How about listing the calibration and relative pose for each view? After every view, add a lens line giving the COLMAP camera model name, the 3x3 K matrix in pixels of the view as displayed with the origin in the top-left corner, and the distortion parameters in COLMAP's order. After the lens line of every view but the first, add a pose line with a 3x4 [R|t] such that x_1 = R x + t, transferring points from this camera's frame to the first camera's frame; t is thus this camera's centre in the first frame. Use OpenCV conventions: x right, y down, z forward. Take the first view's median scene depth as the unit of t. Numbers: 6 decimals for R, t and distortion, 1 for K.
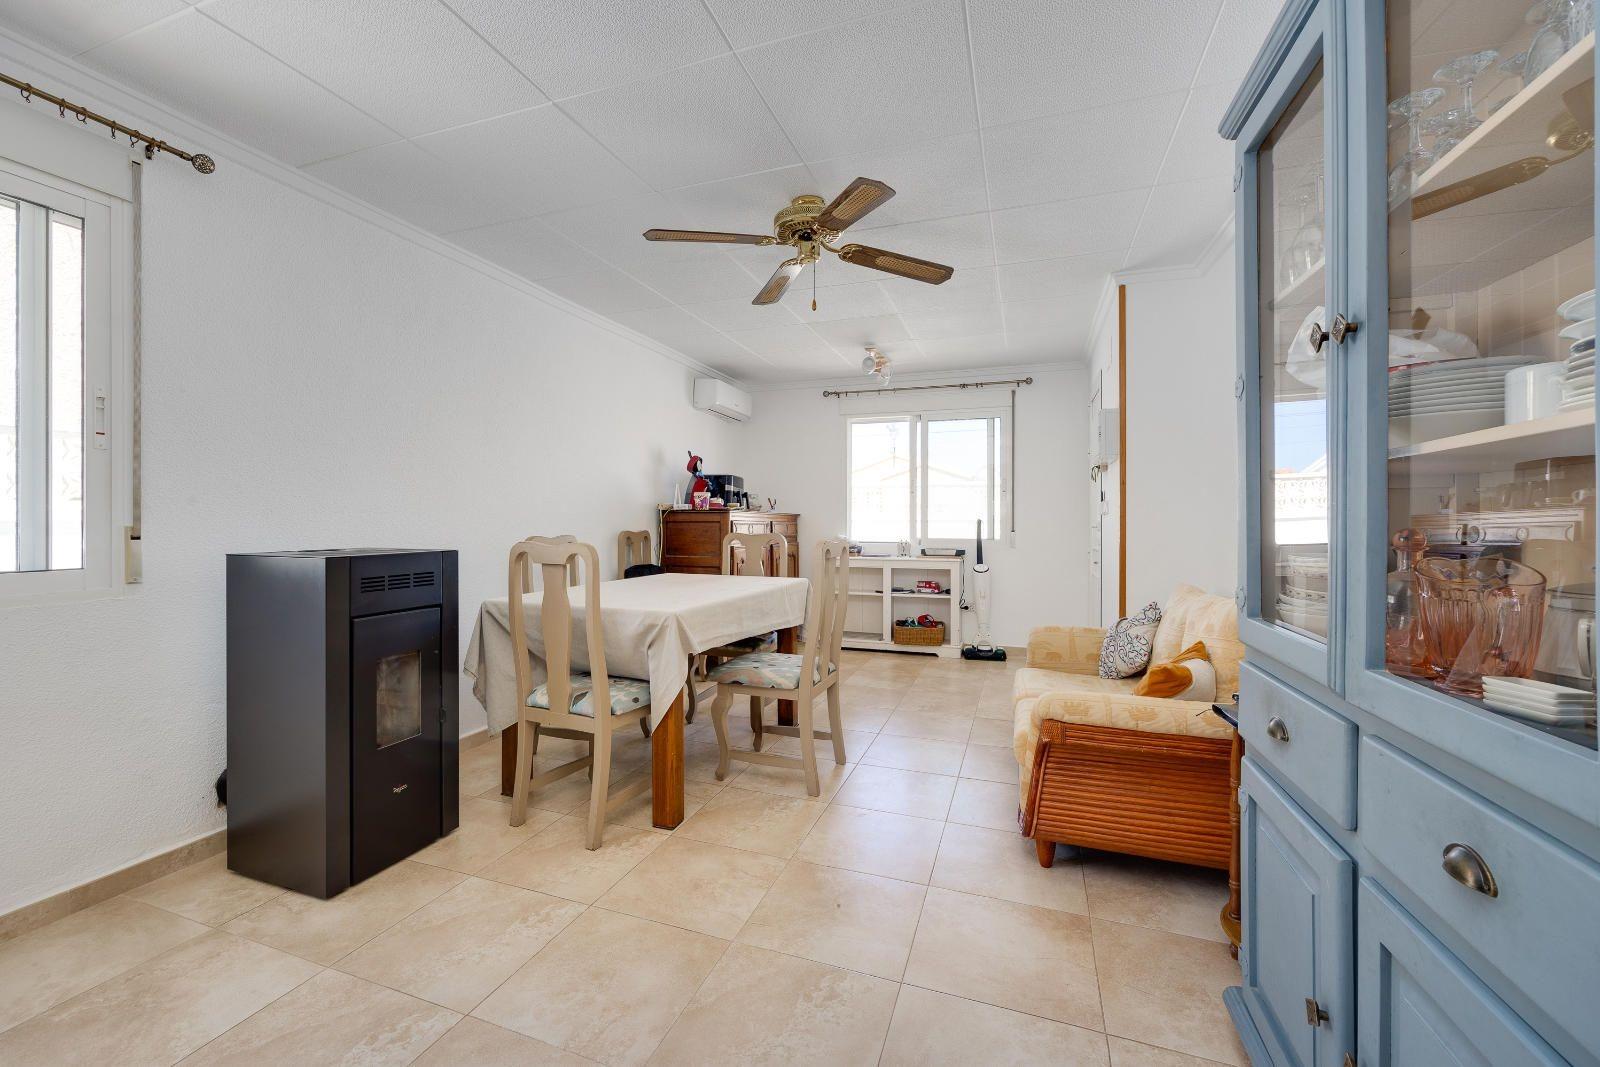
lens RADIAL K [[644.1, 0, 800.0], [0, 644.1, 533.5], [0, 0, 1]] dist [0.001061, -0.003924]
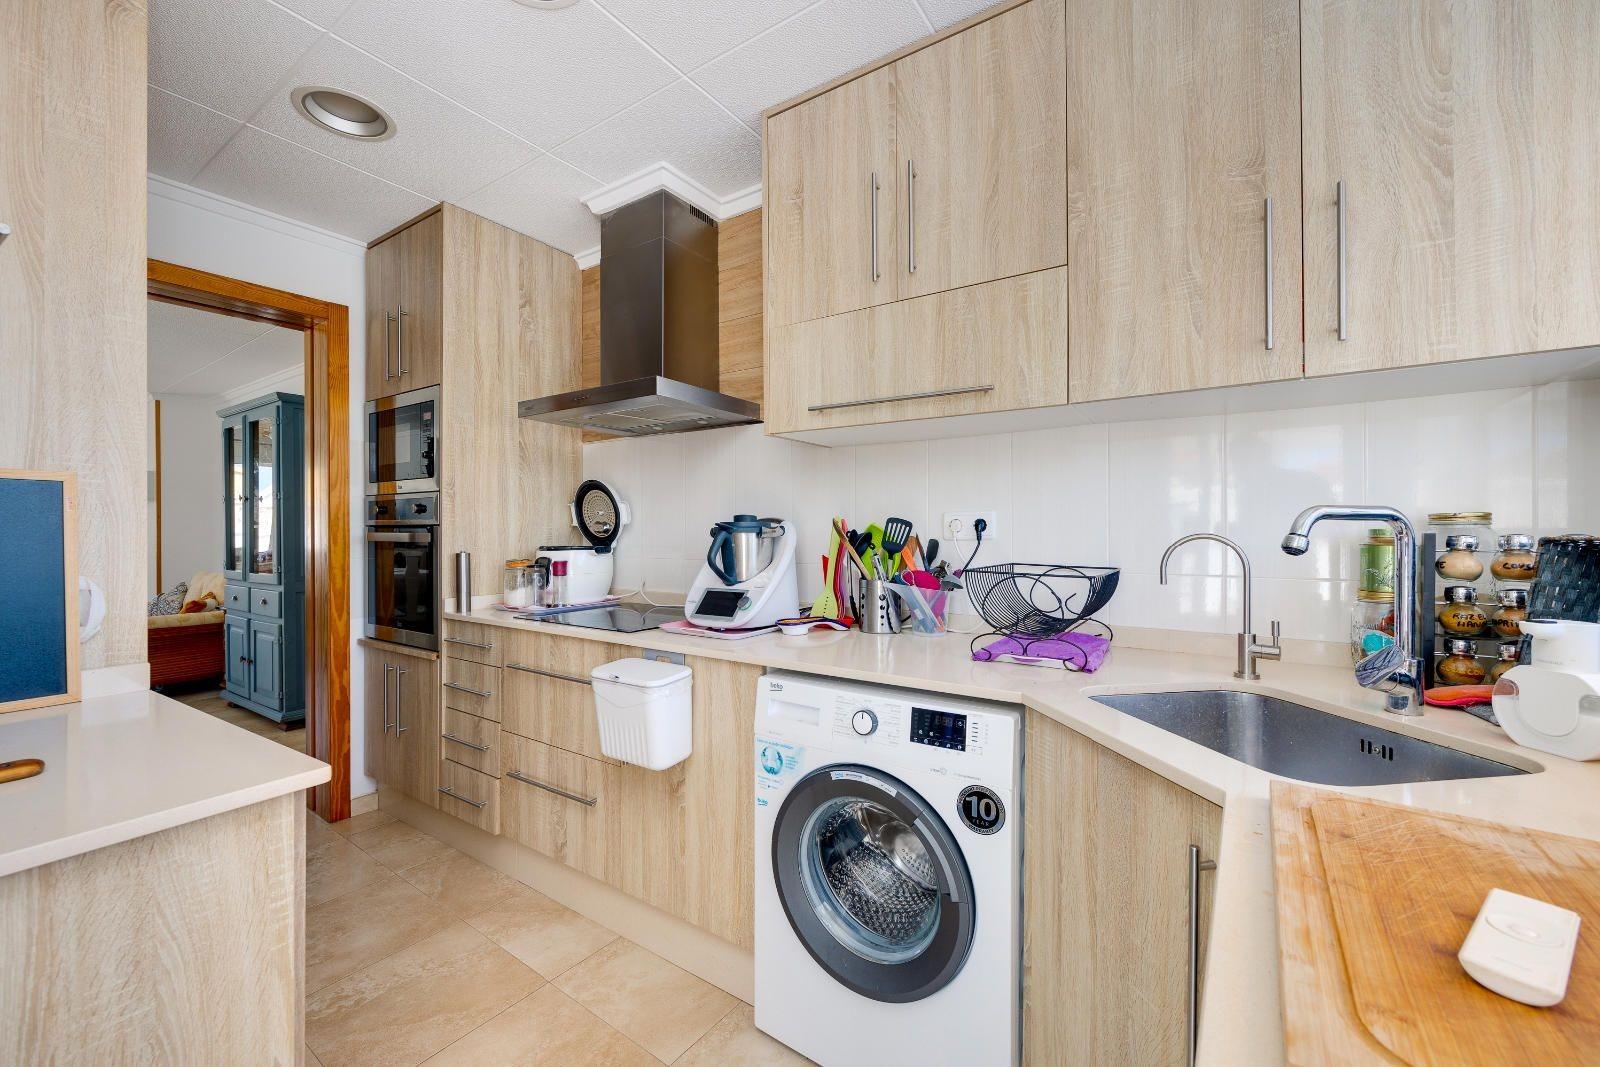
lens RADIAL K [[644.1, 0, 800.0], [0, 644.1, 533.5], [0, 0, 1]] dist [0.001061, -0.003924]
pose [[0.274583, -0.003387, 0.961558, -1.133368], [0.012783, 0.999918, -0.000128, -0.013581], [-0.961479, 0.012326, 0.274604, -1.862411]]
